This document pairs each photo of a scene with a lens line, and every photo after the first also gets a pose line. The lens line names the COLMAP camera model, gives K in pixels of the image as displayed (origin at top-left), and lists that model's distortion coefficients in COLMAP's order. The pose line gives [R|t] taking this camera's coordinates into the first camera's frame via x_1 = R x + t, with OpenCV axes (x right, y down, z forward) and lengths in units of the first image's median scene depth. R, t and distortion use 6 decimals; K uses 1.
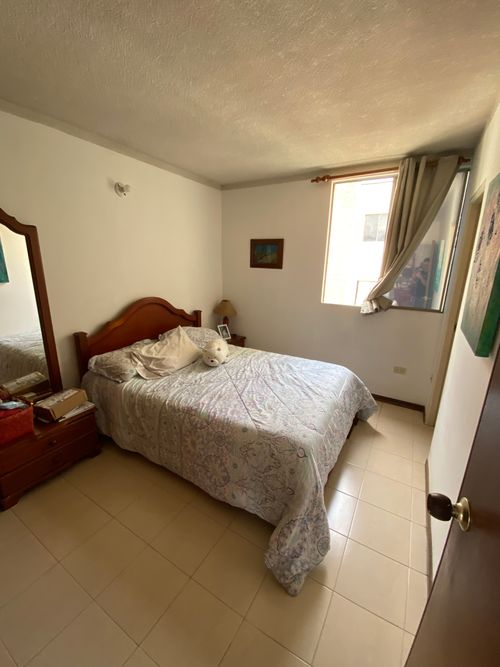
lens RADIAL K [[270.1, 0, 251.9], [0, 270.1, 332.9], [0, 0, 1]] dist [0.033049, -0.029034]
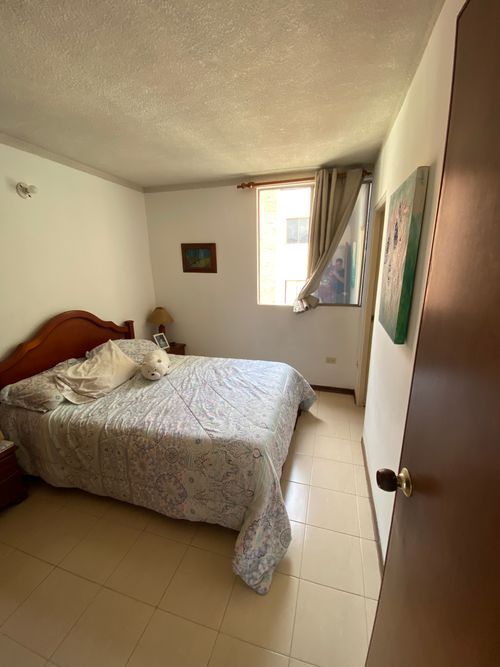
lens RADIAL K [[270.1, 0, 251.9], [0, 270.1, 332.9], [0, 0, 1]] dist [0.033049, -0.029034]
pose [[0.968380, -0.091094, 0.232253, -0.021648], [0.092628, 0.995691, 0.004317, -0.012005], [-0.231645, 0.017333, 0.972646, -0.001688]]
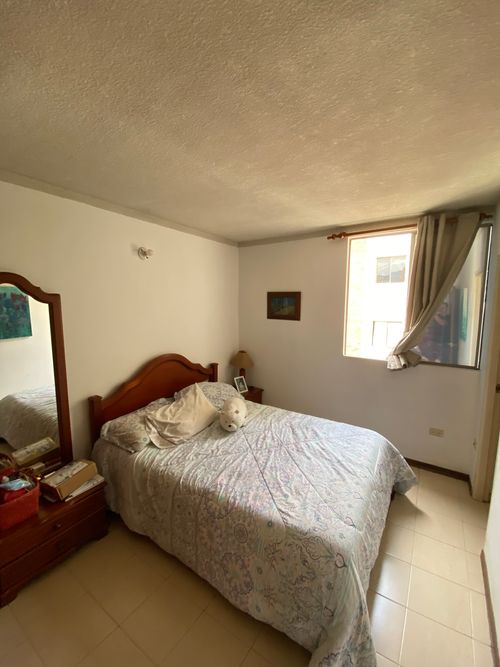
lens RADIAL K [[270.1, 0, 251.9], [0, 270.1, 332.9], [0, 0, 1]] dist [0.033049, -0.029034]
pose [[0.998728, -0.013169, -0.048679, -0.024382], [0.006313, 0.990357, -0.138394, -0.088908], [0.050033, 0.137911, 0.989180, 0.041104]]
